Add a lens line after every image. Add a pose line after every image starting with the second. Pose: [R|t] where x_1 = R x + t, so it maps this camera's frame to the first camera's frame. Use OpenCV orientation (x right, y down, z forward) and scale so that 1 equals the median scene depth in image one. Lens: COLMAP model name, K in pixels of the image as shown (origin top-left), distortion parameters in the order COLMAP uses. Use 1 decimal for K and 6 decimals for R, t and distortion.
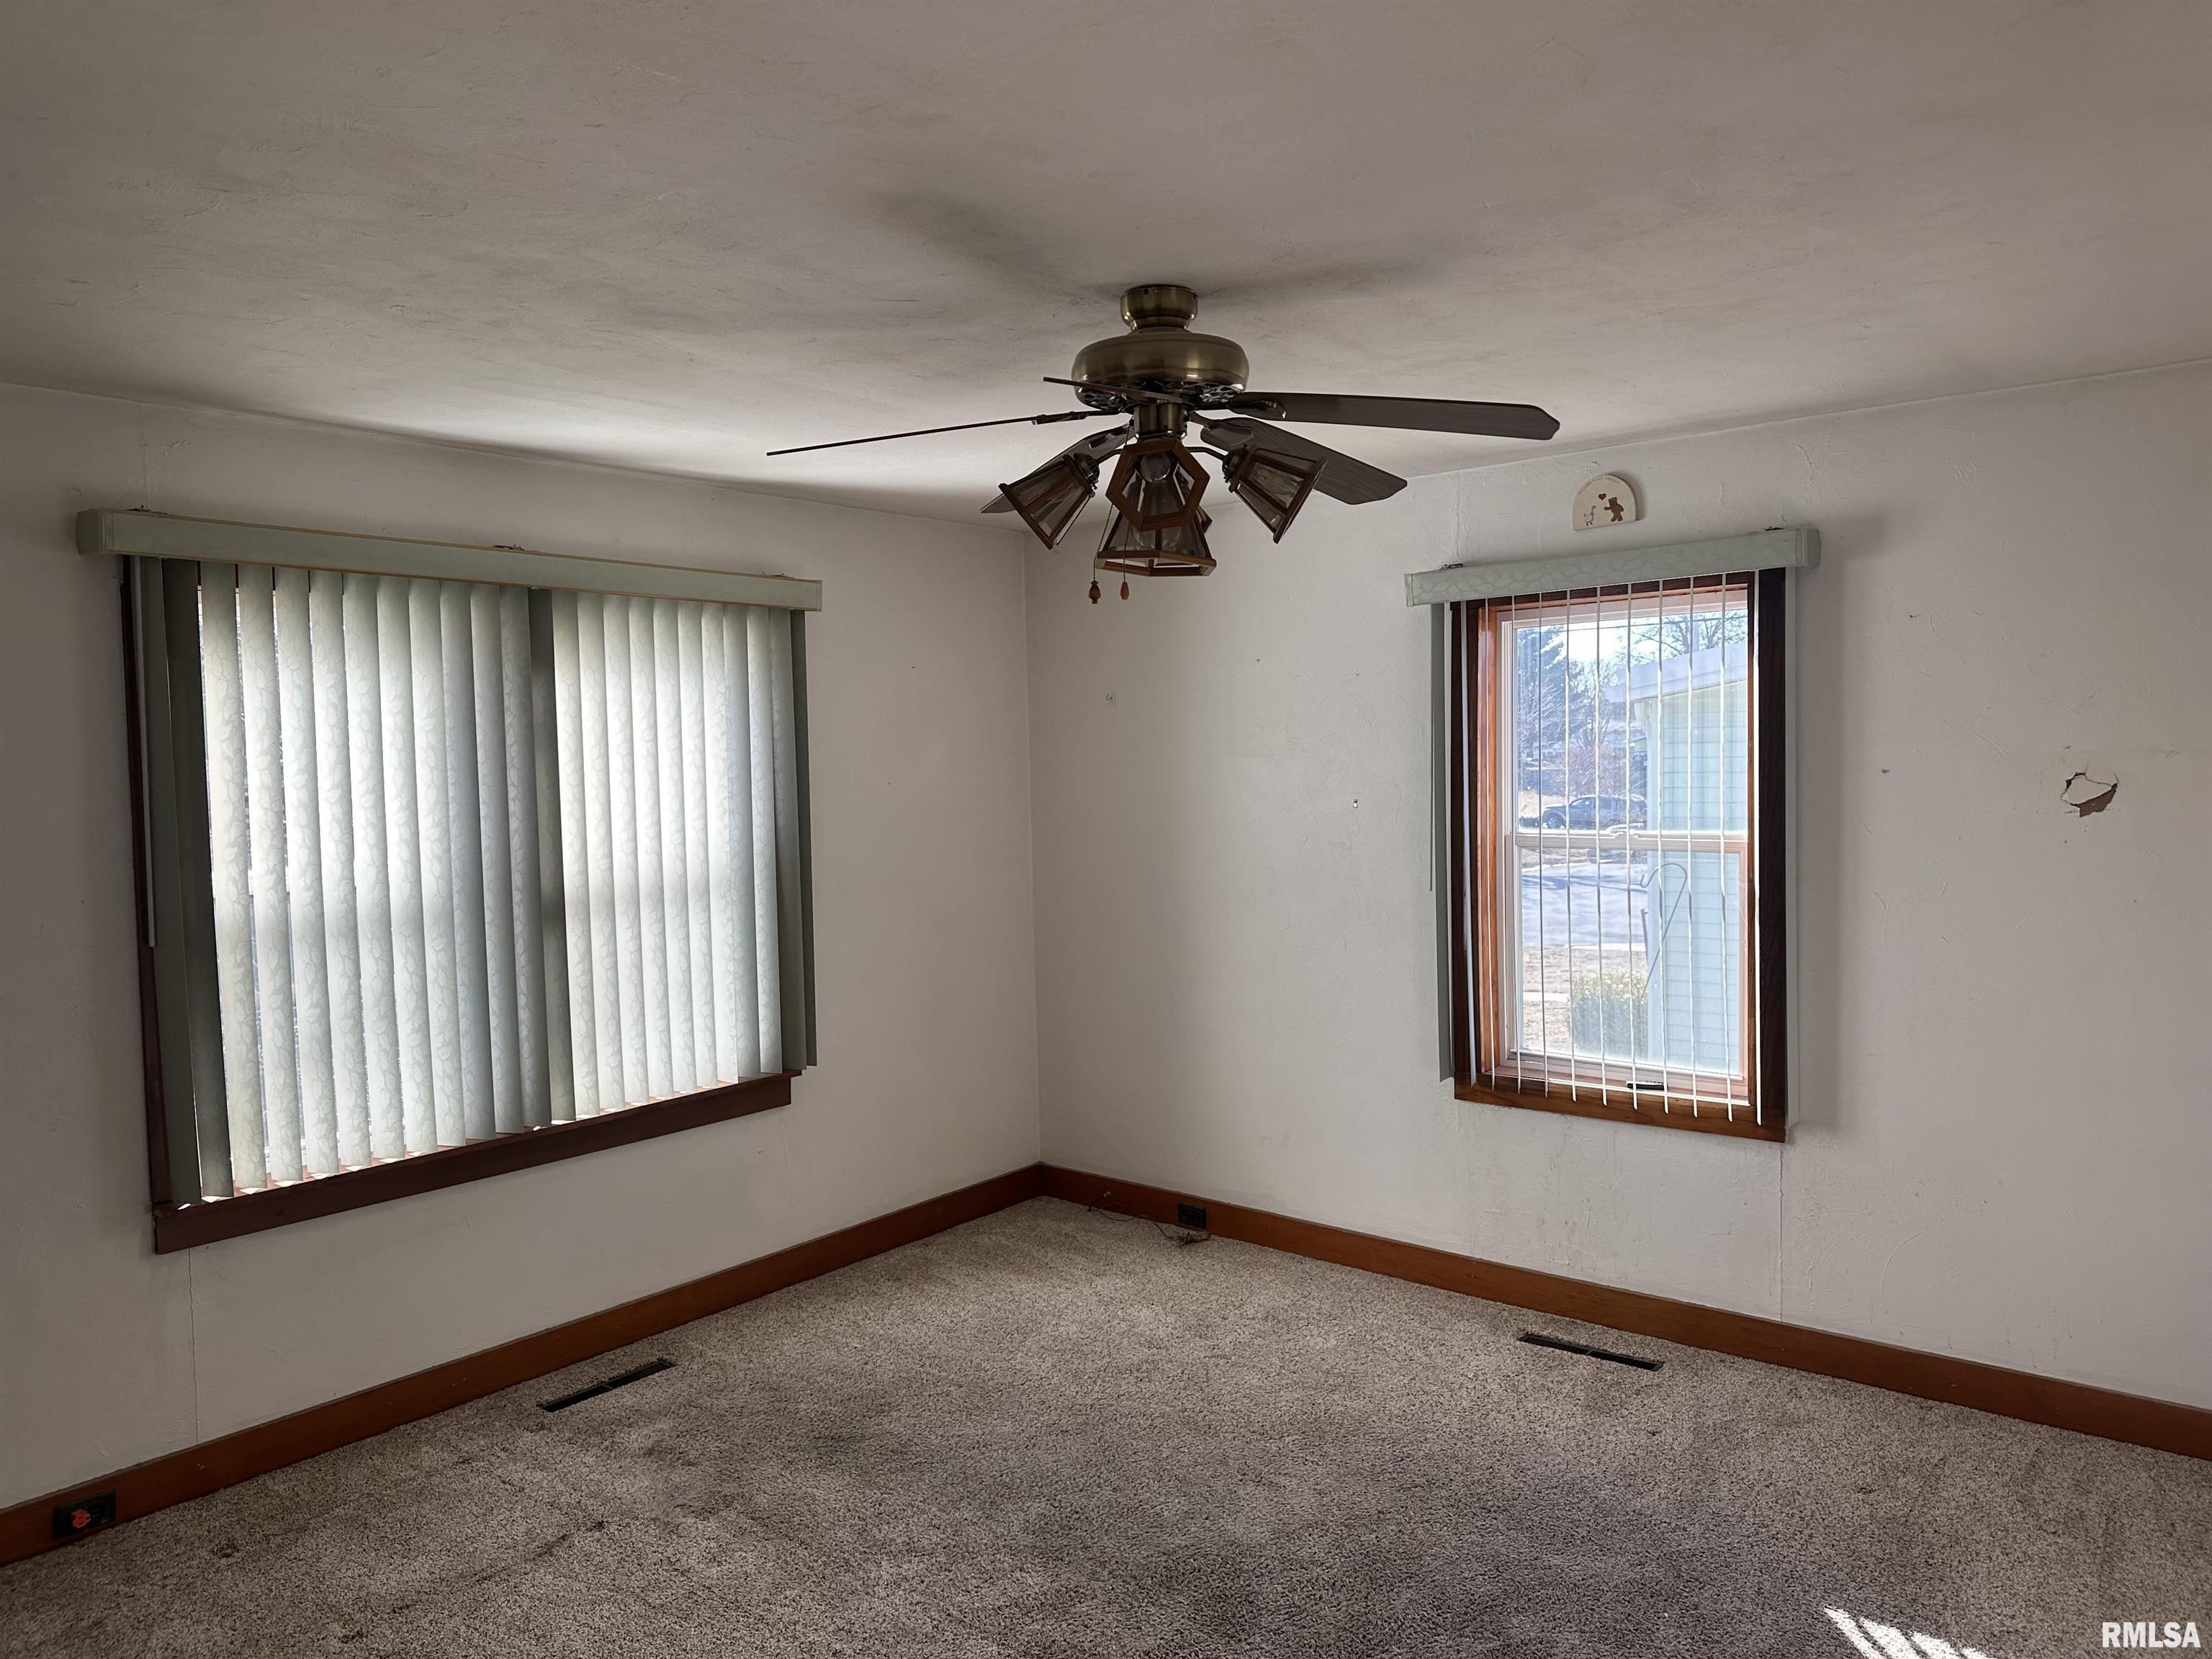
lens RADIAL K [[1558.5, 0, 1099.5], [0, 1558.5, 831.9], [0, 0, 1]] dist [0.107045, -0.143675]
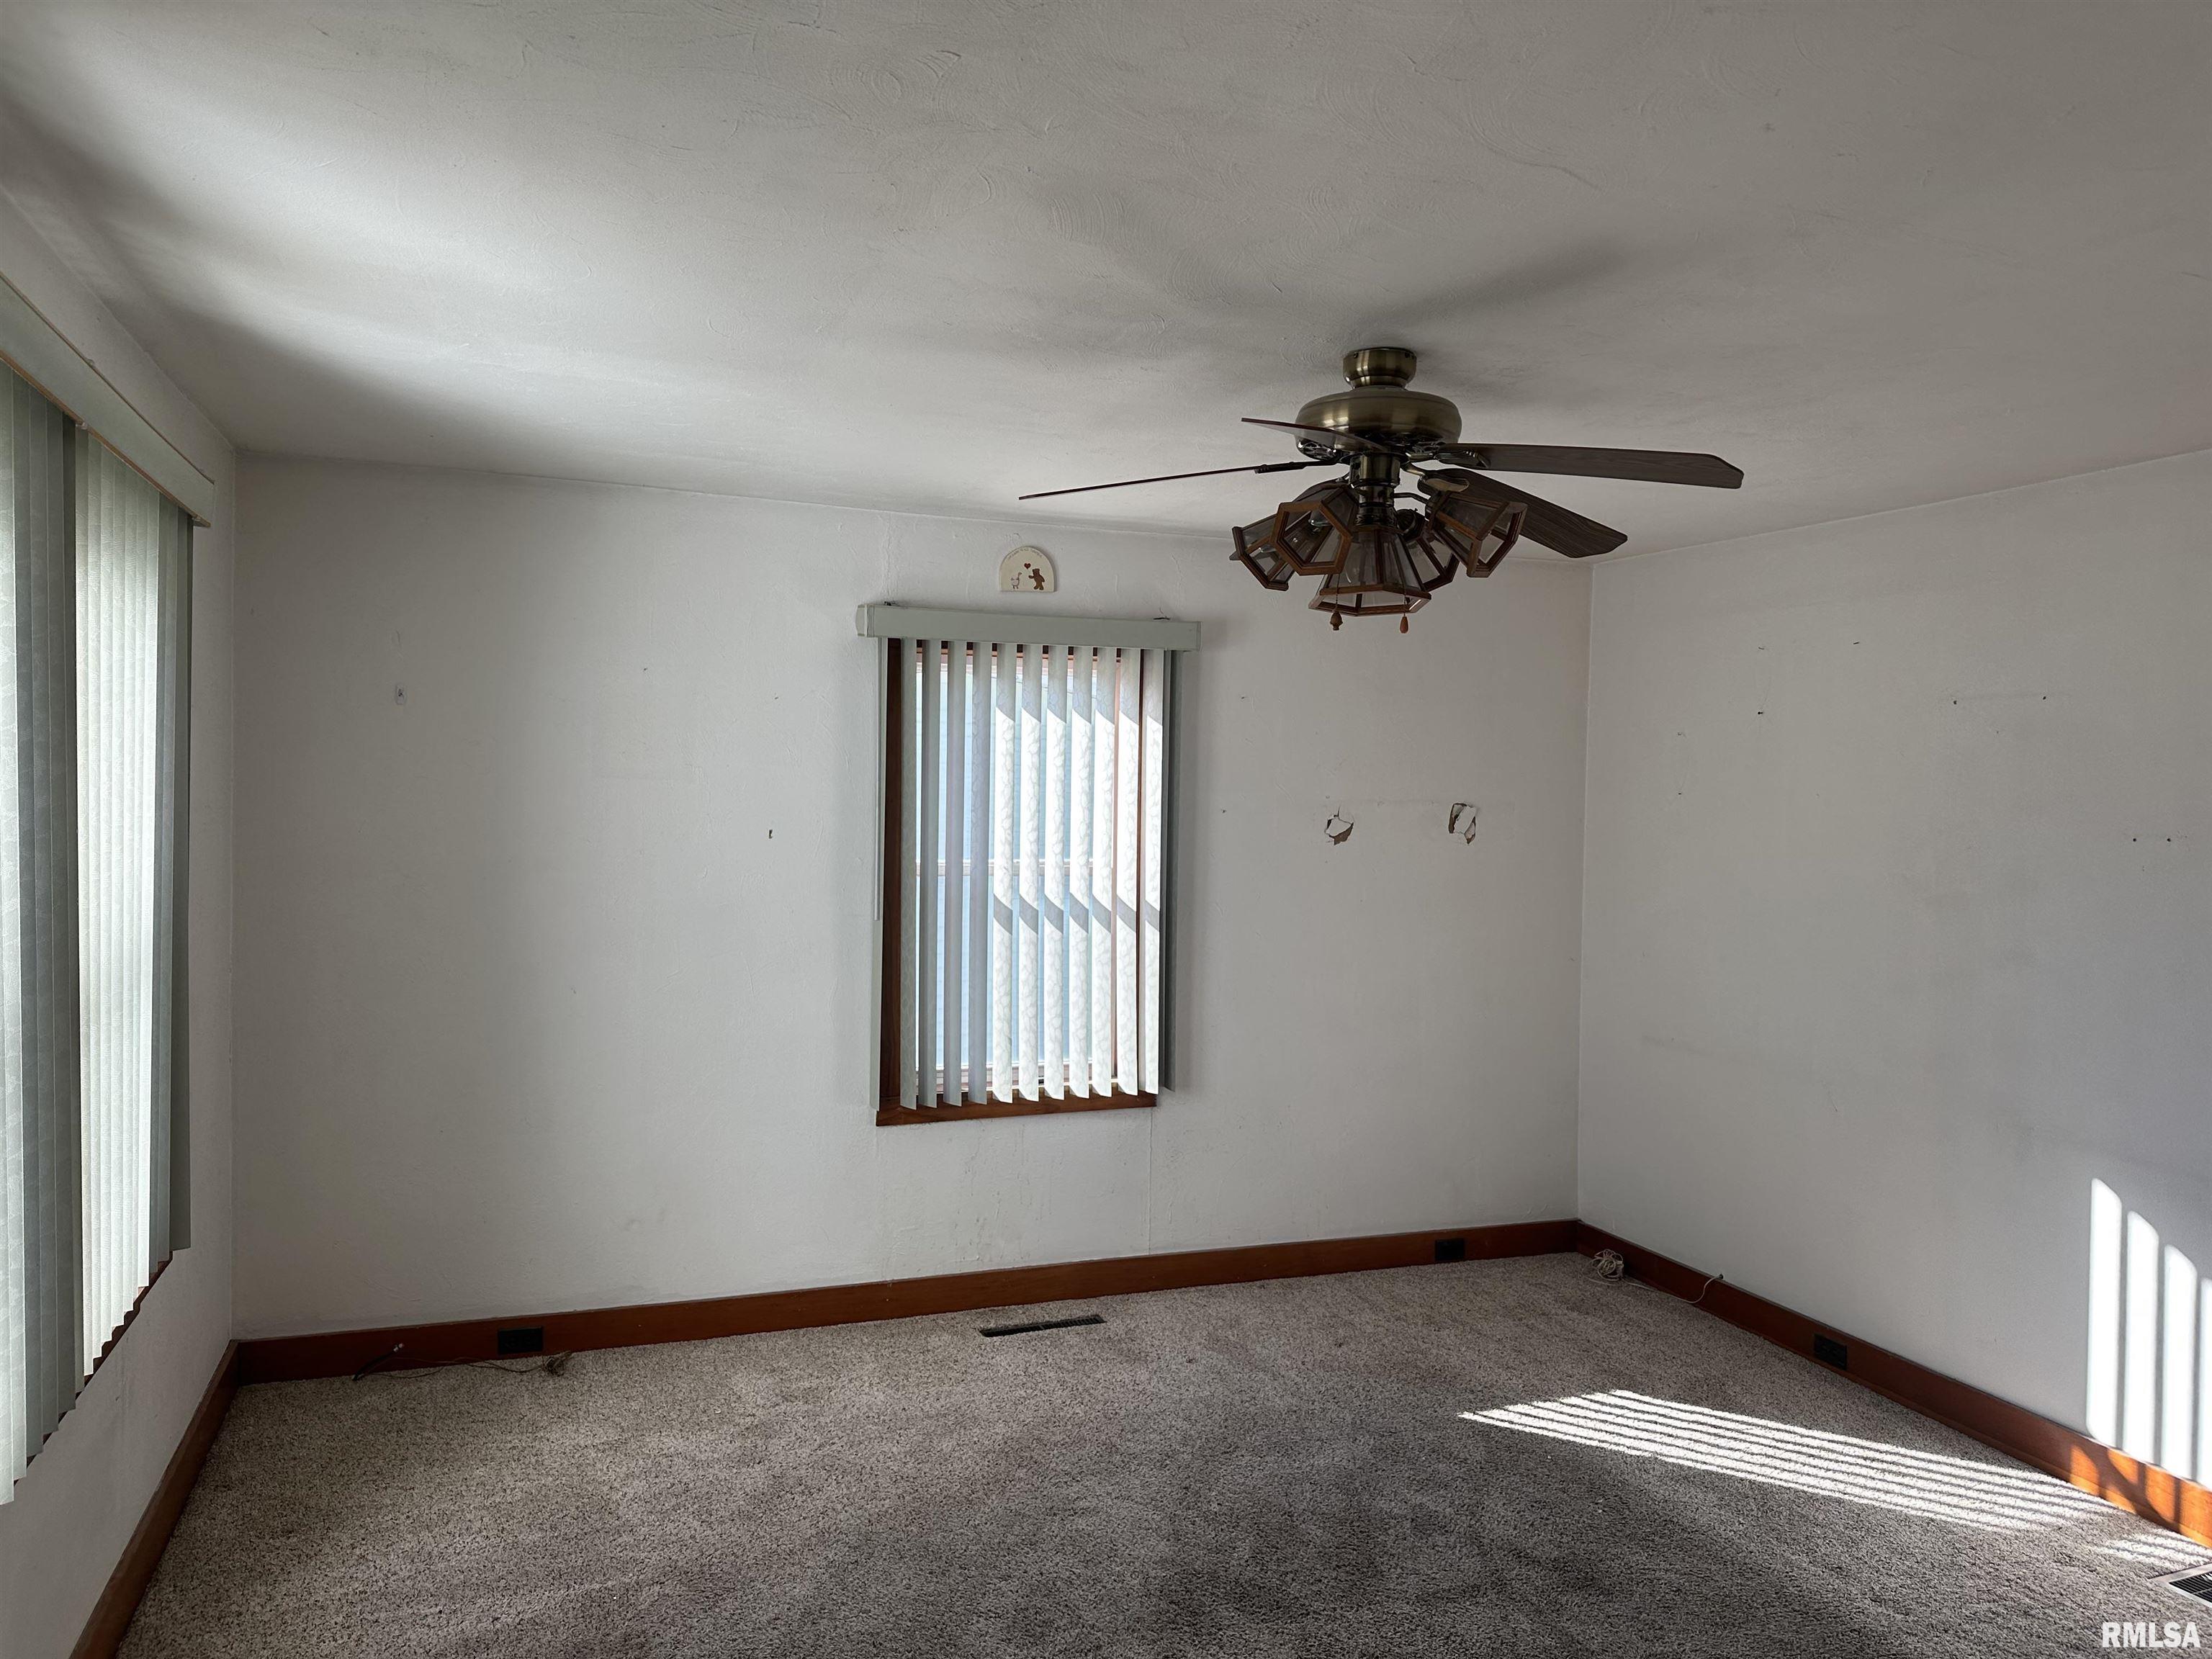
lens RADIAL K [[1558.5, 0, 1099.5], [0, 1558.5, 831.9], [0, 0, 1]] dist [0.107045, -0.143675]
pose [[0.503051, 0.009499, 0.864204, -0.630459], [0.018242, 0.999600, -0.021607, 0.004544], [-0.864064, 0.026634, 0.502677, 0.398586]]
